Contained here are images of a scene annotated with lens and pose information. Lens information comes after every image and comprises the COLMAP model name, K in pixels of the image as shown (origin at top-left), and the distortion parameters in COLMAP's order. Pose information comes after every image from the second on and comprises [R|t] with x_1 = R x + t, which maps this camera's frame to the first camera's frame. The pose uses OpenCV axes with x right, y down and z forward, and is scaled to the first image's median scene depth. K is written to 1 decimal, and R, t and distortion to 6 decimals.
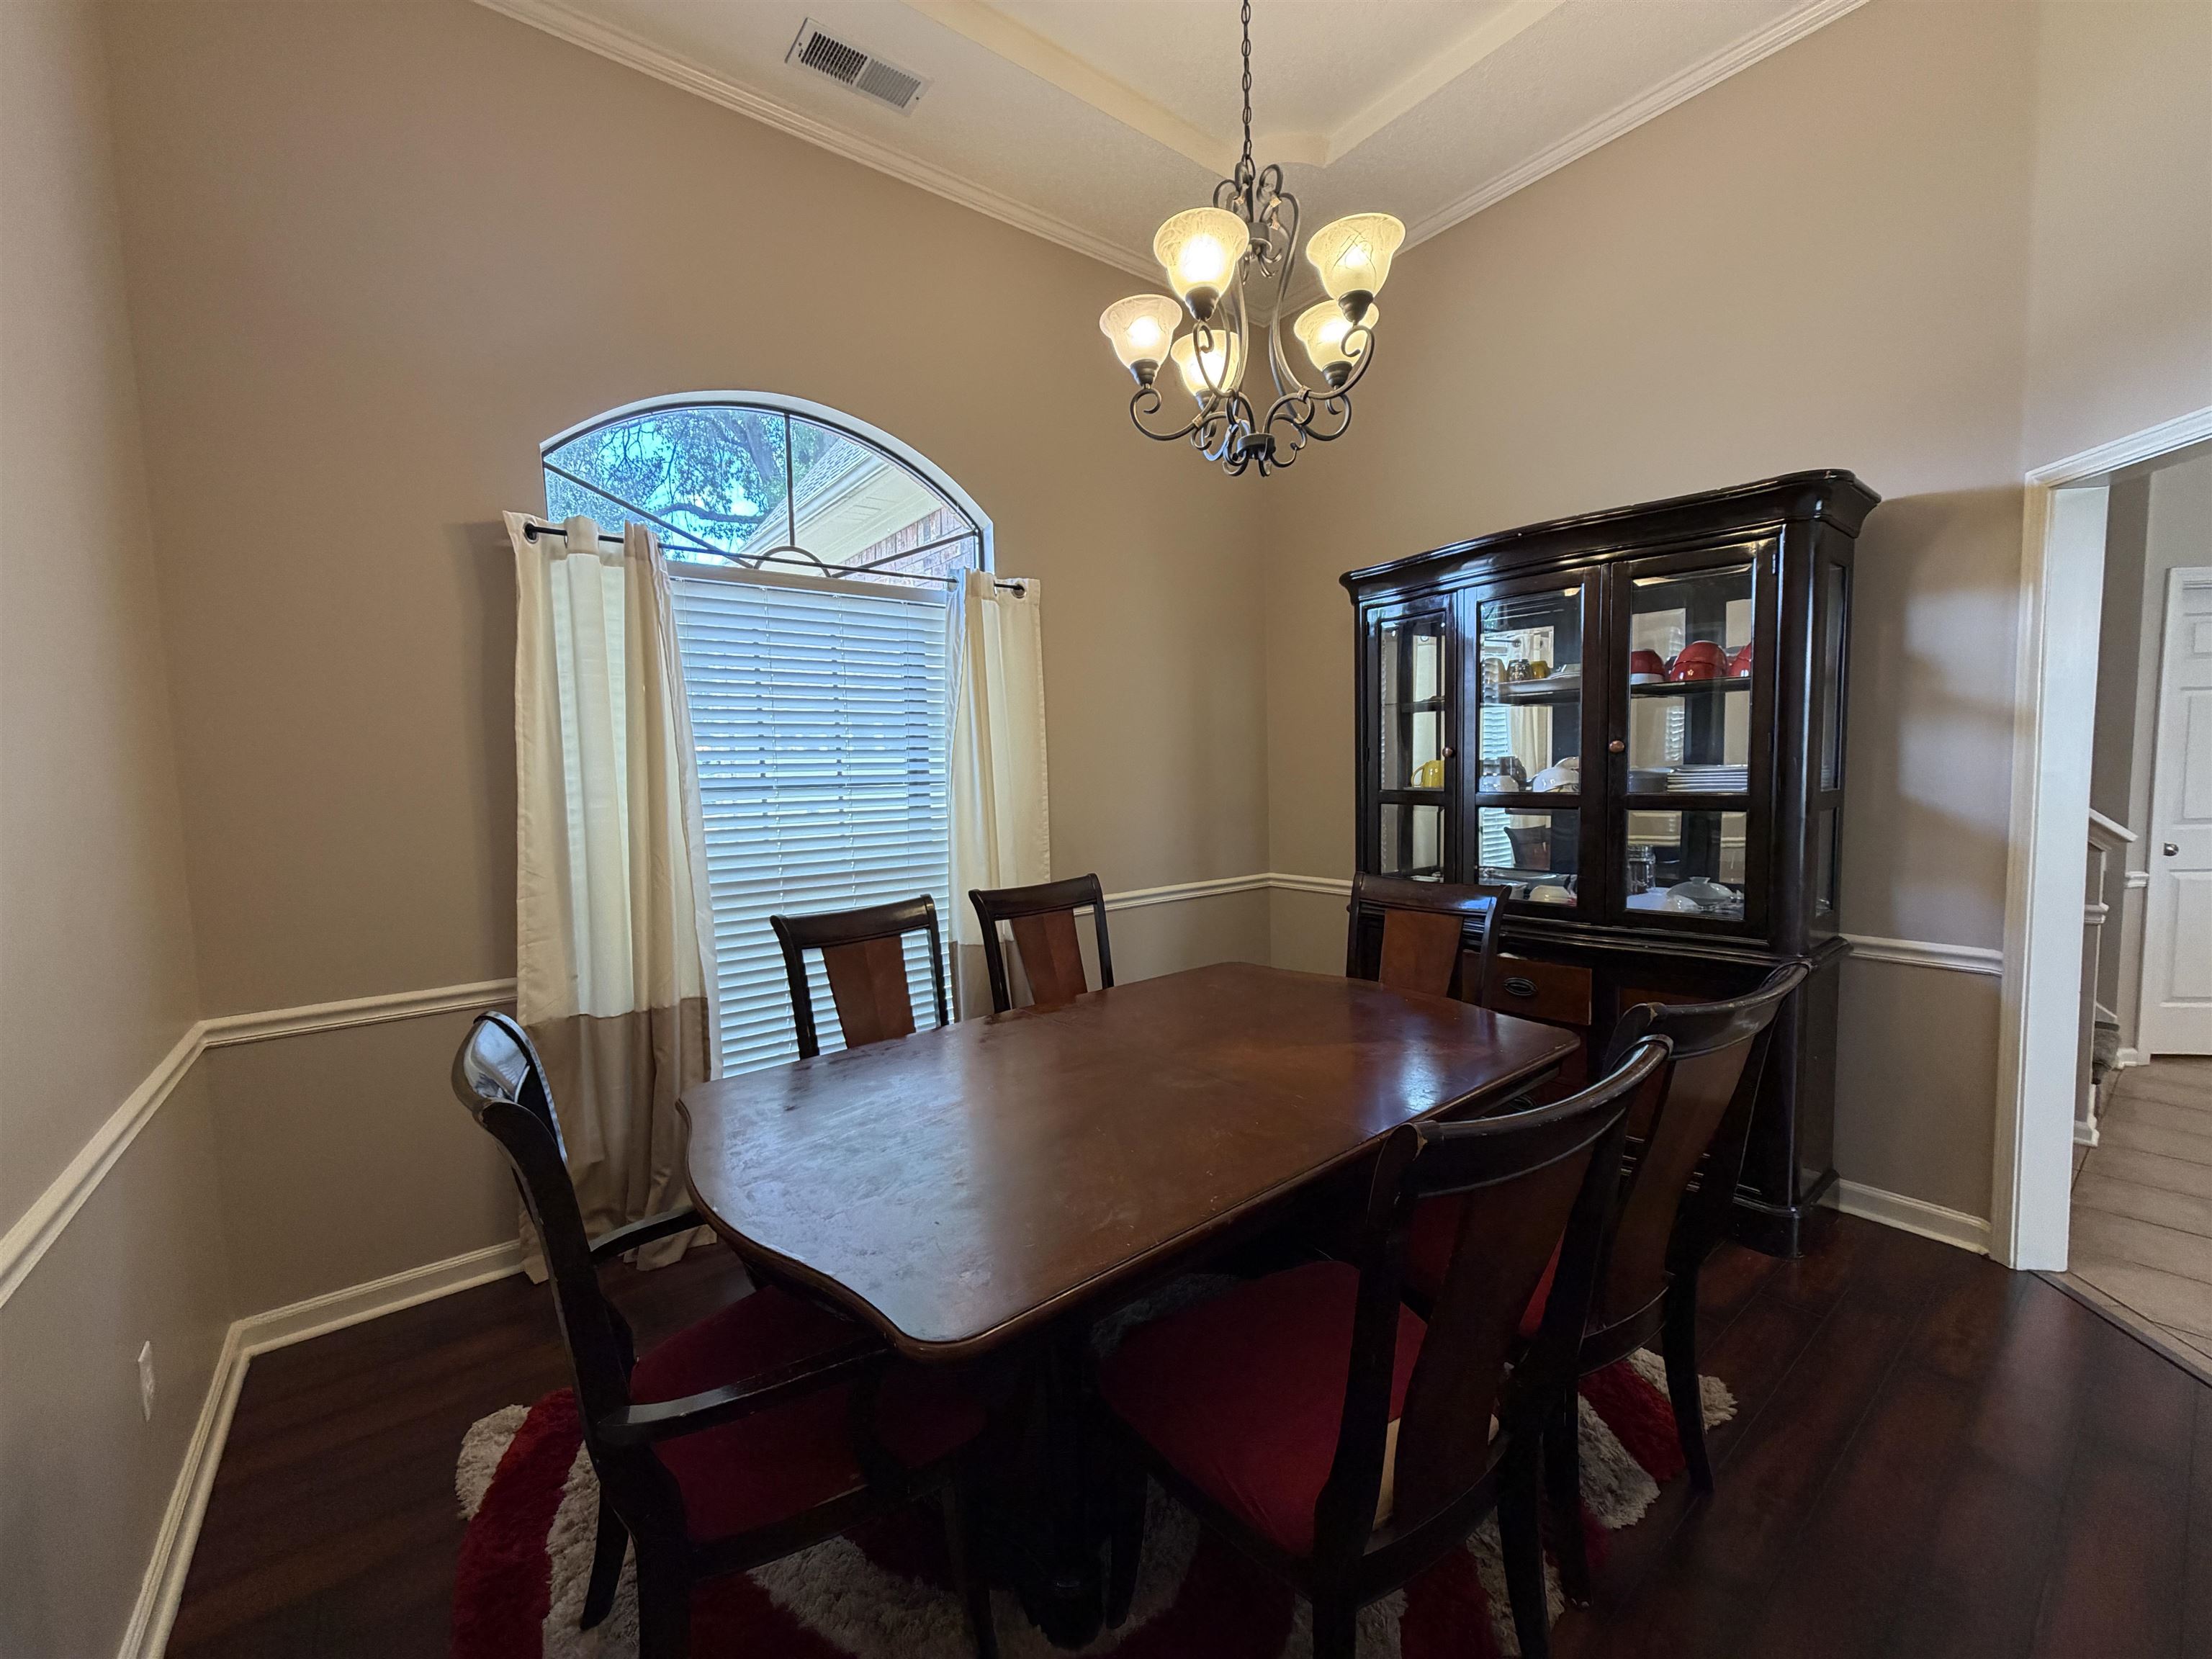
lens RADIAL K [[882.6, 0, 1111.2], [0, 882.6, 831.3], [0, 0, 1]] dist [-0.000244, -0.000146]
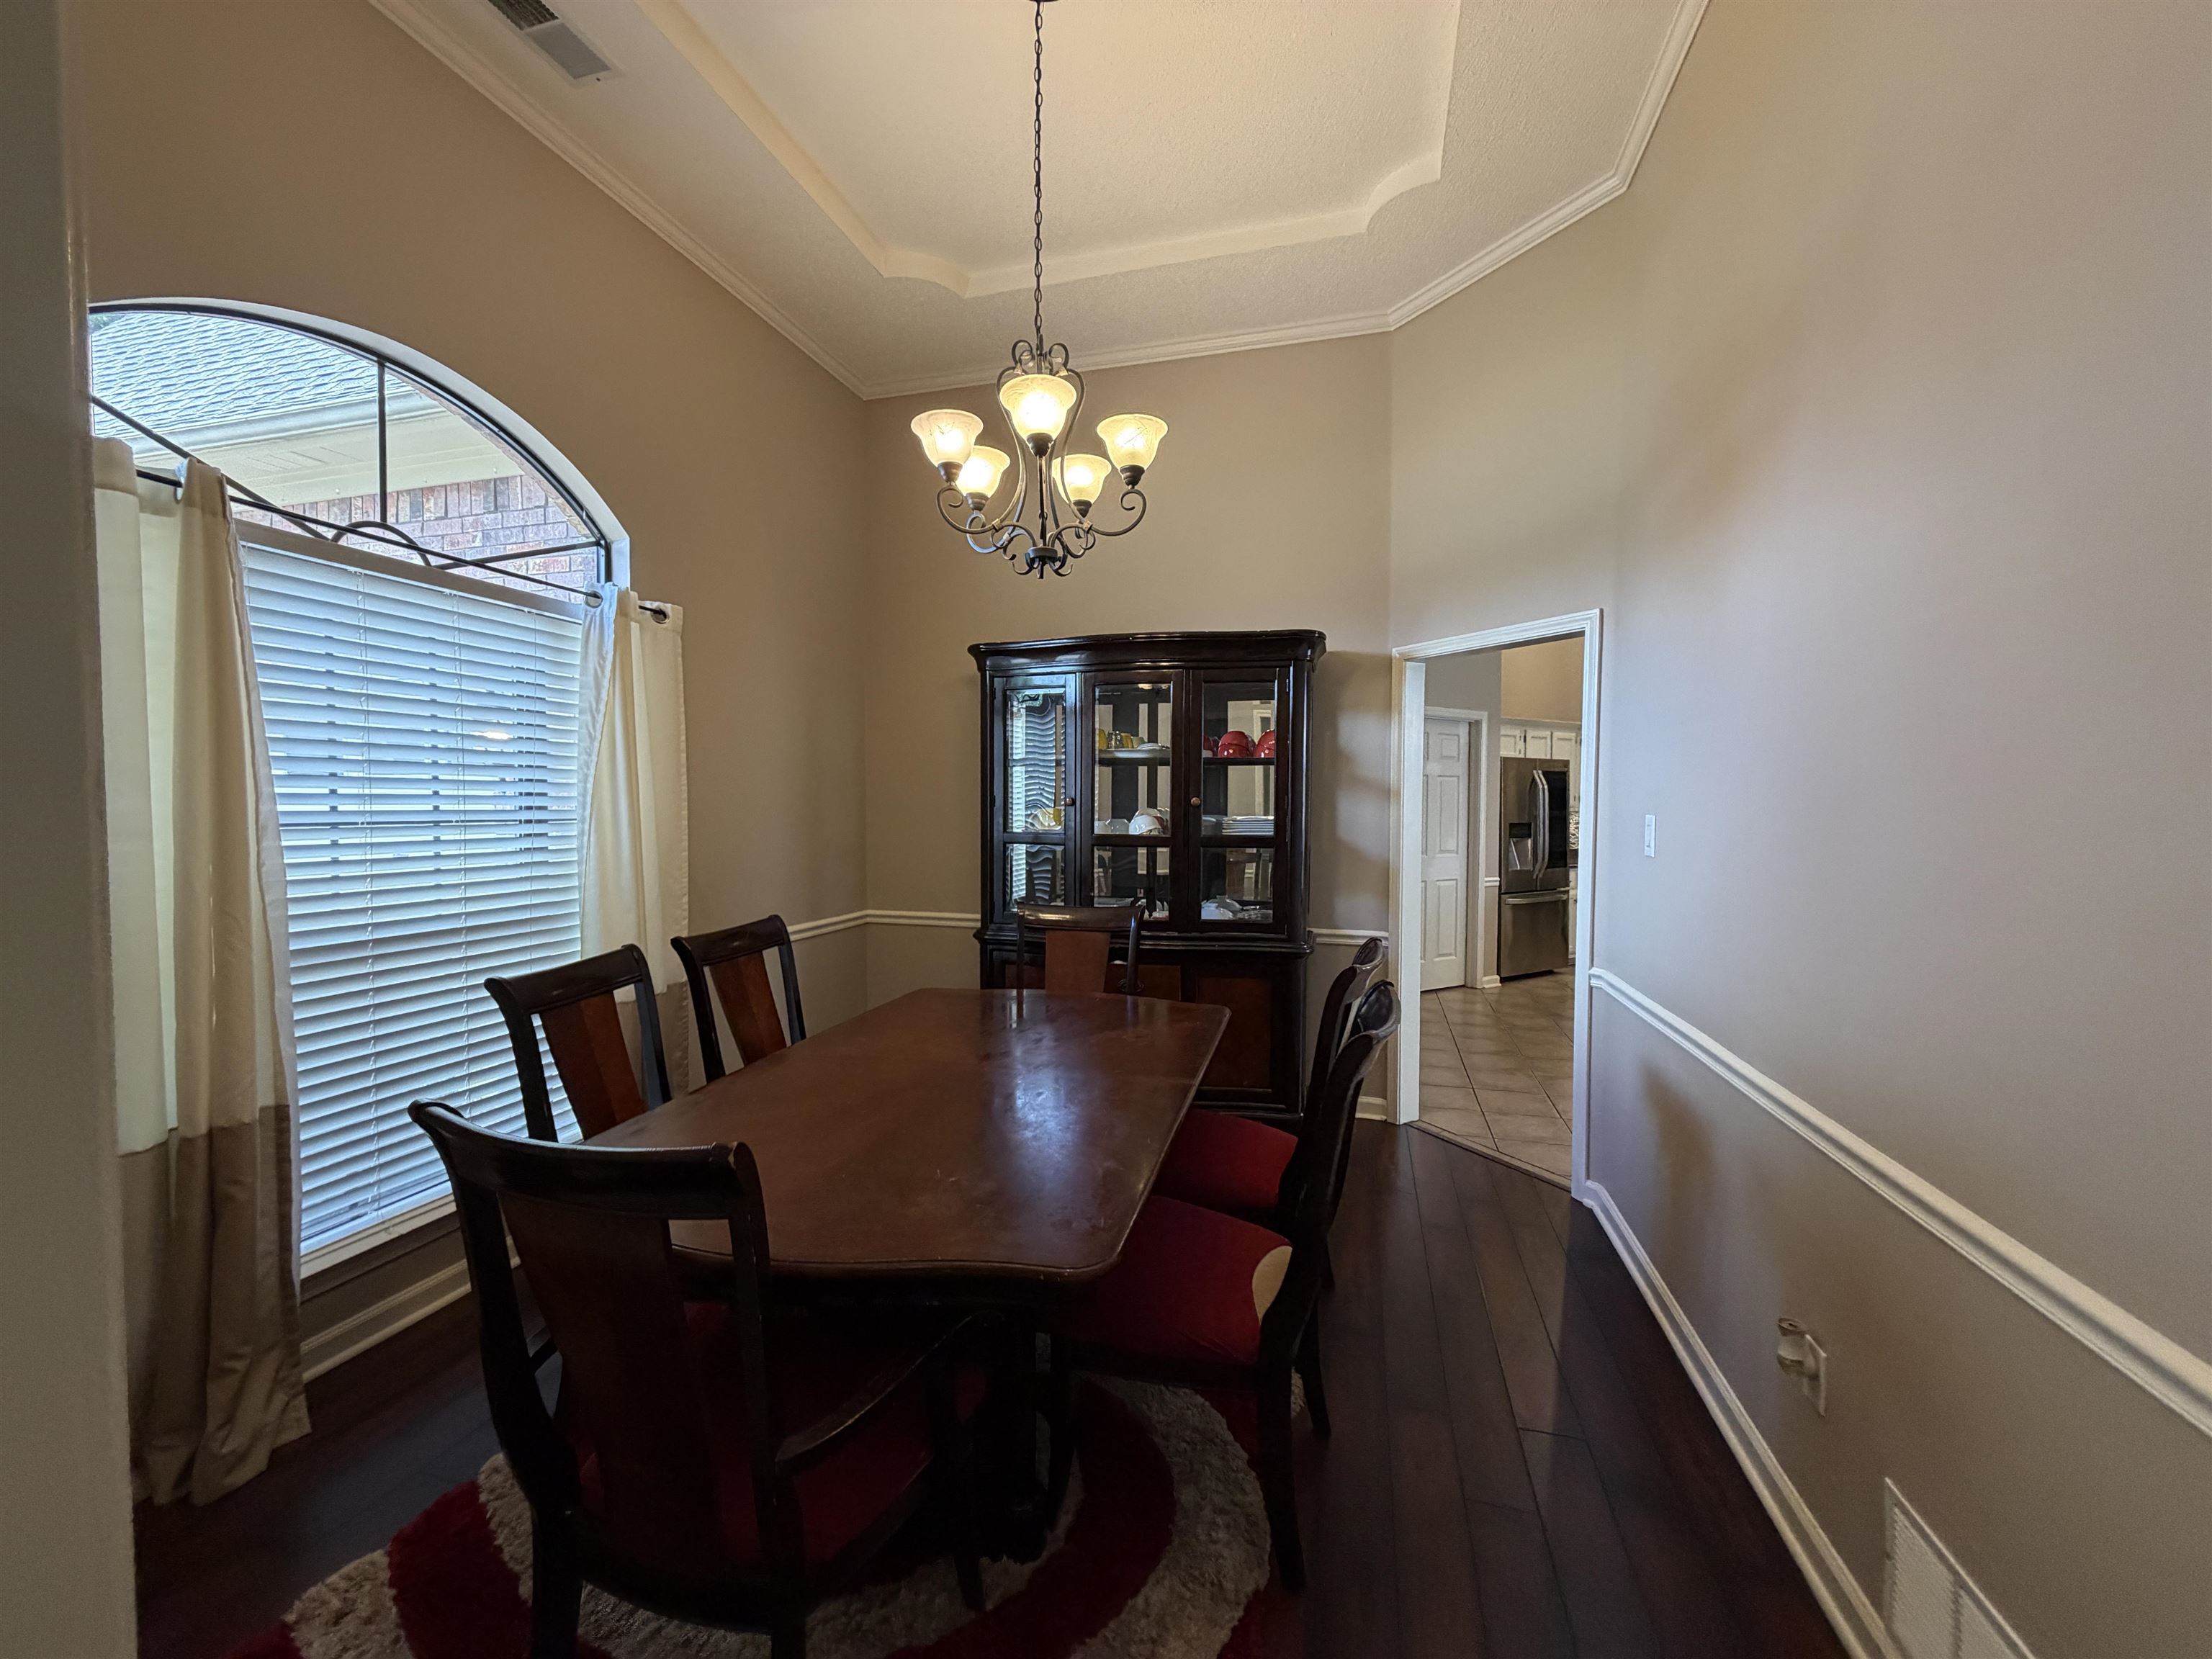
lens RADIAL K [[882.6, 0, 1111.2], [0, 882.6, 831.3], [0, 0, 1]] dist [-0.000244, -0.000146]
pose [[0.802740, 0.006369, 0.596295, -0.330448], [0.021259, 0.999002, -0.039290, 0.001638], [-0.595950, 0.044217, 0.801803, -0.024126]]
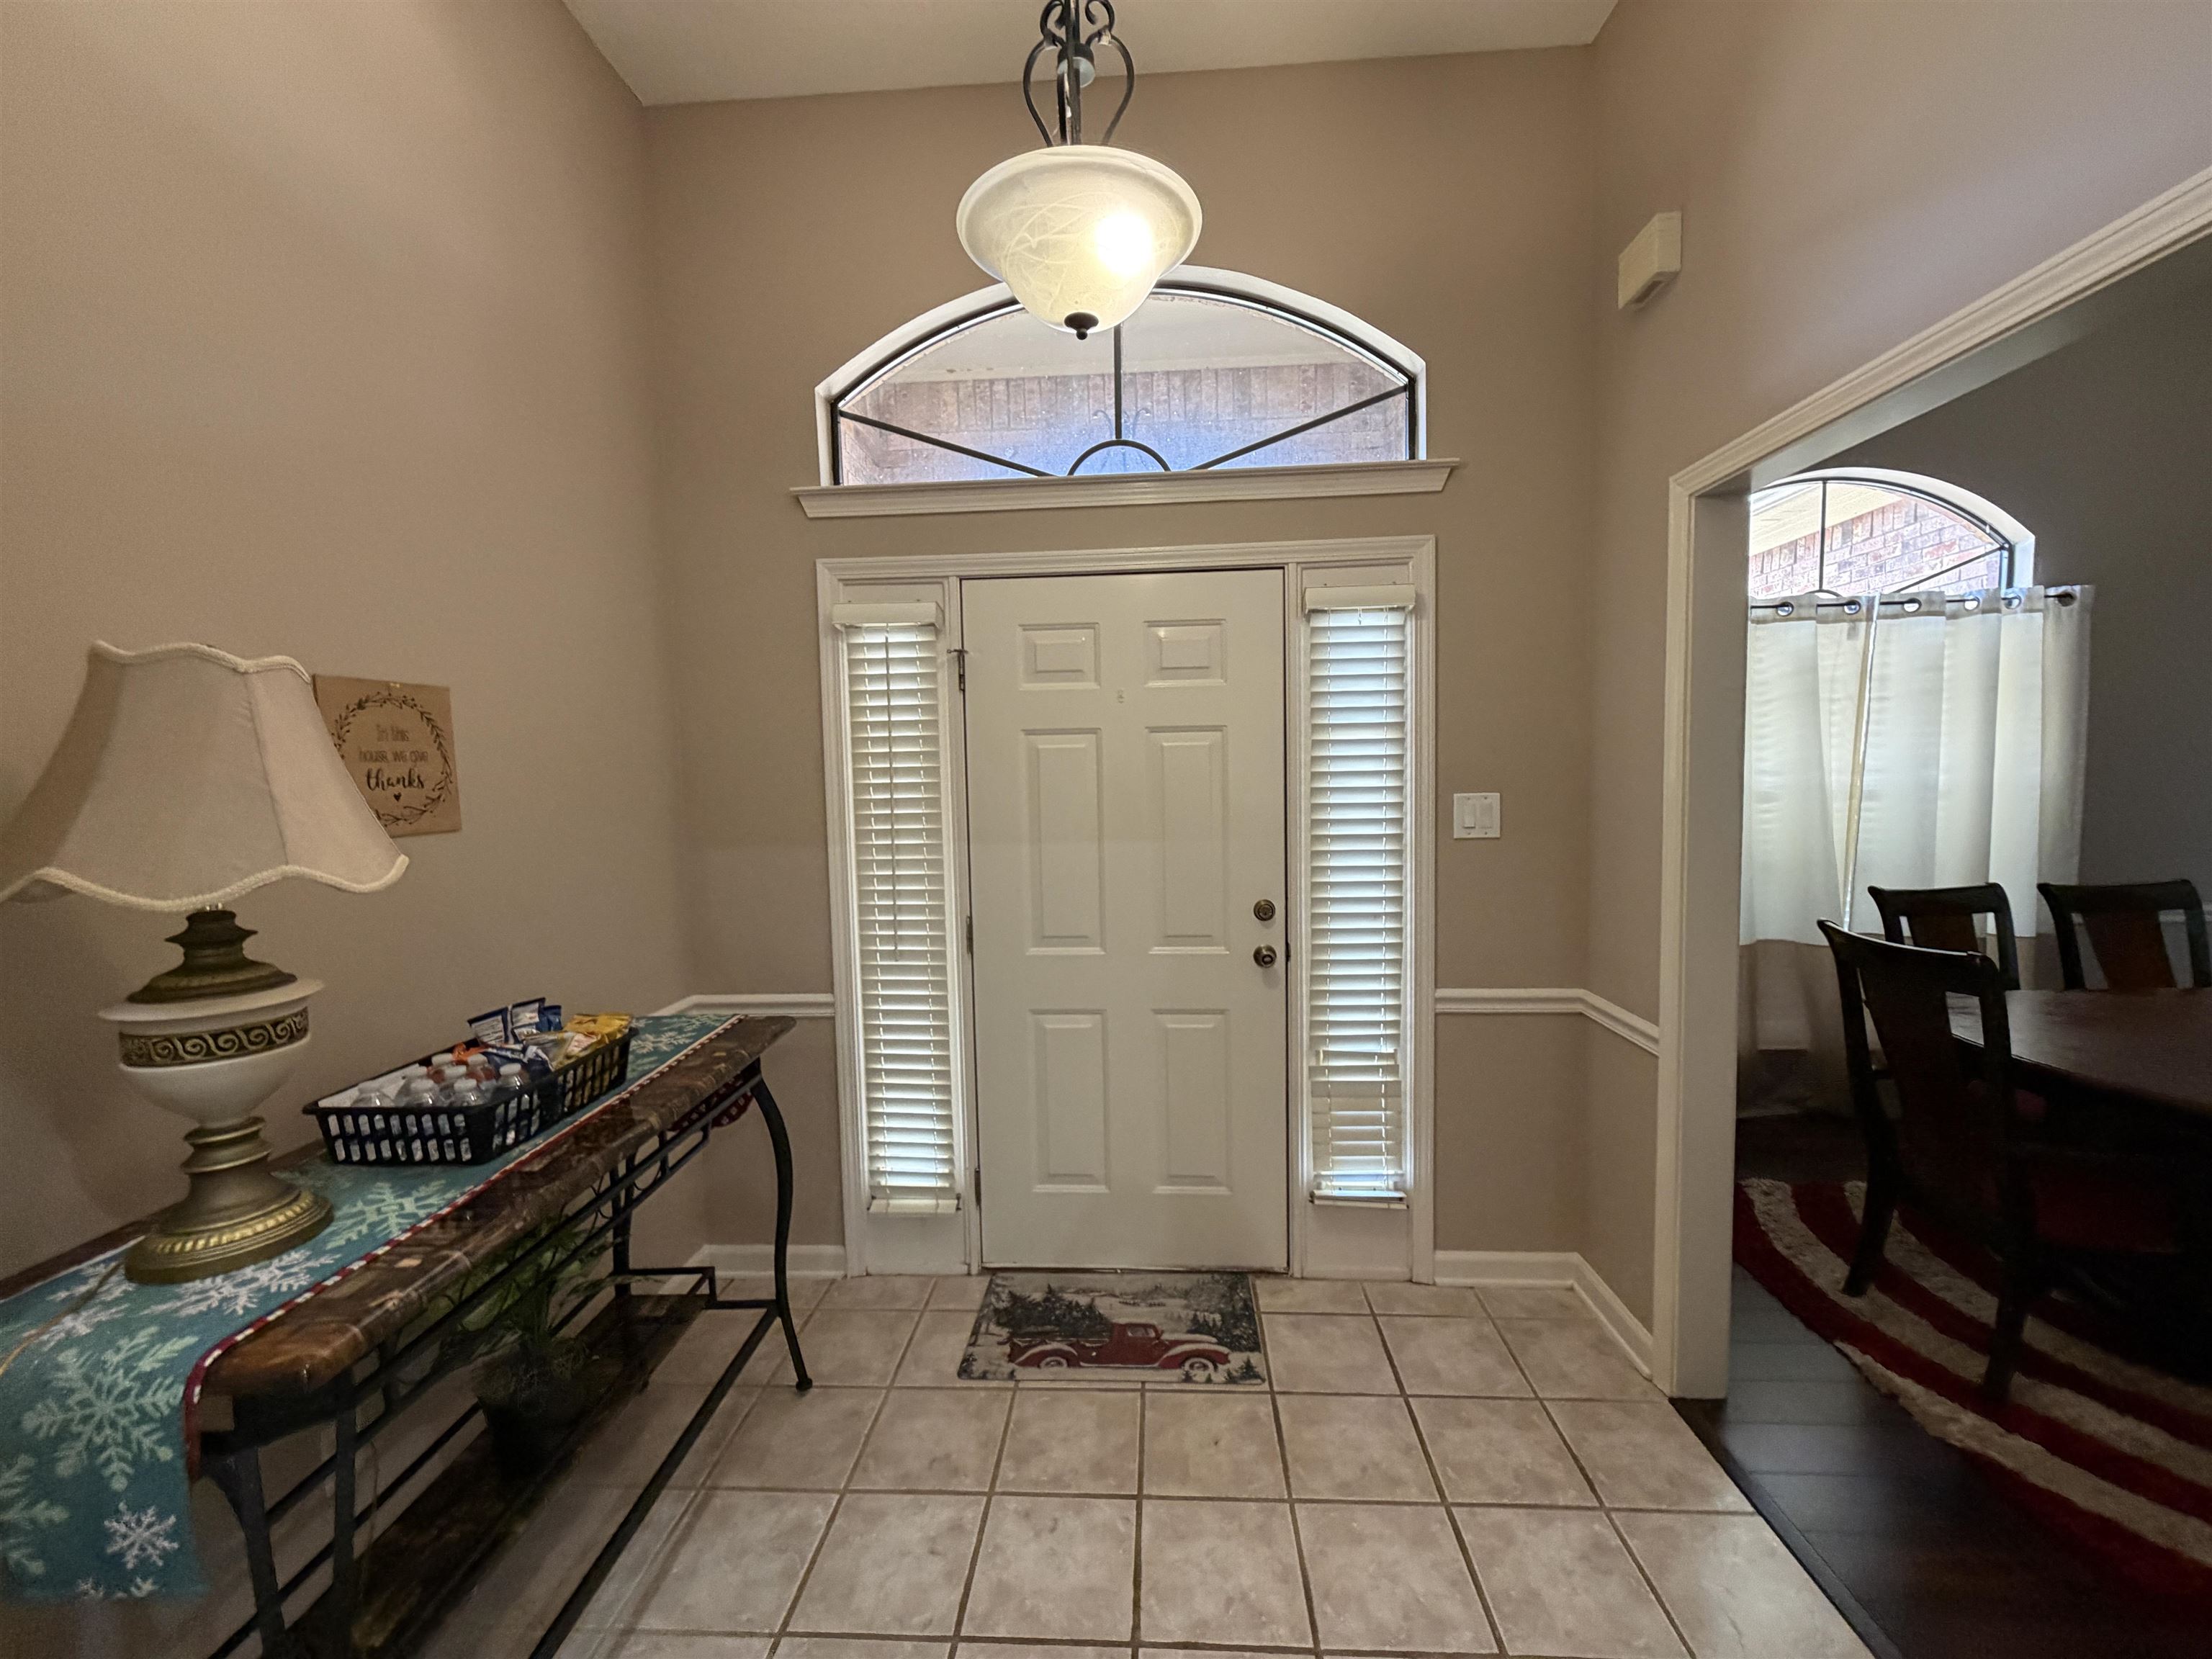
lens RADIAL K [[877.2, 0, 1104.5], [0, 877.2, 838.9], [0, 0, 1]] dist [0.000441, 0.000020]
pose [[0.752203, 0.062076, -0.656001, -0.310024], [-0.045939, 0.998071, 0.041770, 0.020679], [0.657328, -0.001283, 0.753604, -0.620638]]
